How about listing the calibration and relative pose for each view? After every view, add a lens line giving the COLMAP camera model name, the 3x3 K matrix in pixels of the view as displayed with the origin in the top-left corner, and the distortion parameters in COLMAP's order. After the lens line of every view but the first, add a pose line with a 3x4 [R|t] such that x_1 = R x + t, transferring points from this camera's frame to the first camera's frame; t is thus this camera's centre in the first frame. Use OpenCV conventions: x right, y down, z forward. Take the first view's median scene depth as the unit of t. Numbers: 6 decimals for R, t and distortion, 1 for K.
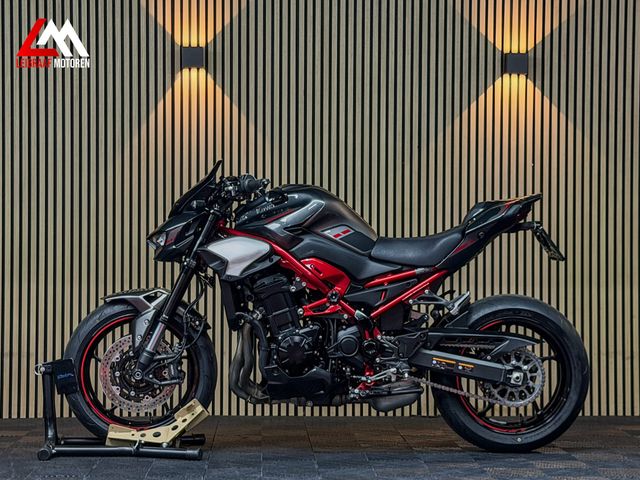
lens RADIAL K [[1426.8, 0, 341.7], [0, 1426.8, 253.6], [0, 0, 1]] dist [0.110378, 0.000000]
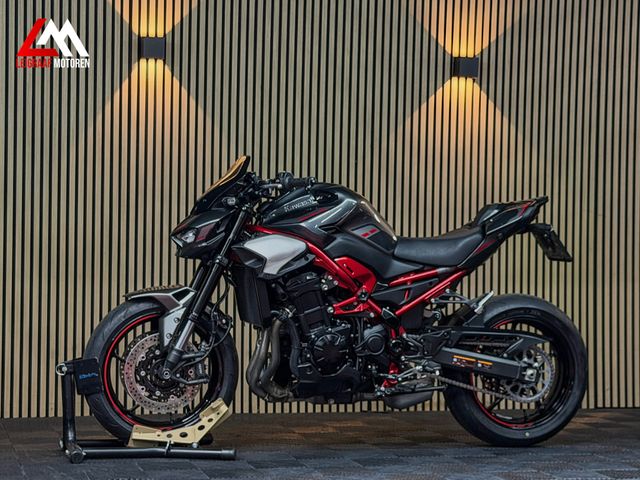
lens RADIAL K [[1426.8, 0, 337.9], [0, 1426.8, 252.1], [0, 0, 1]] dist [0.110378, 0.000000]
pose [[0.977460, 0.011539, 0.210806, -0.230024], [-0.012759, 0.999909, 0.004427, -0.004471], [-0.210735, -0.007017, 0.977518, 0.019233]]
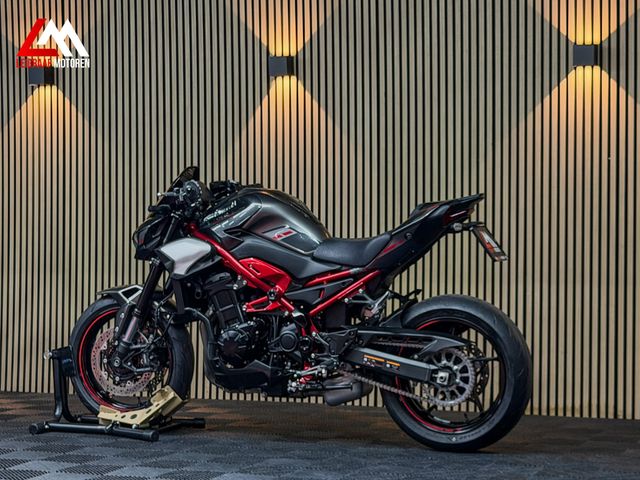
lens RADIAL K [[1426.8, 0, 349.7], [0, 1426.8, 250.8], [0, 0, 1]] dist [0.110378, 0.000000]
pose [[0.916466, 0.002615, -0.400105, 0.459230], [0.001602, 0.999947, 0.010205, -0.012692], [0.400110, -0.009993, 0.916413, 0.052118]]
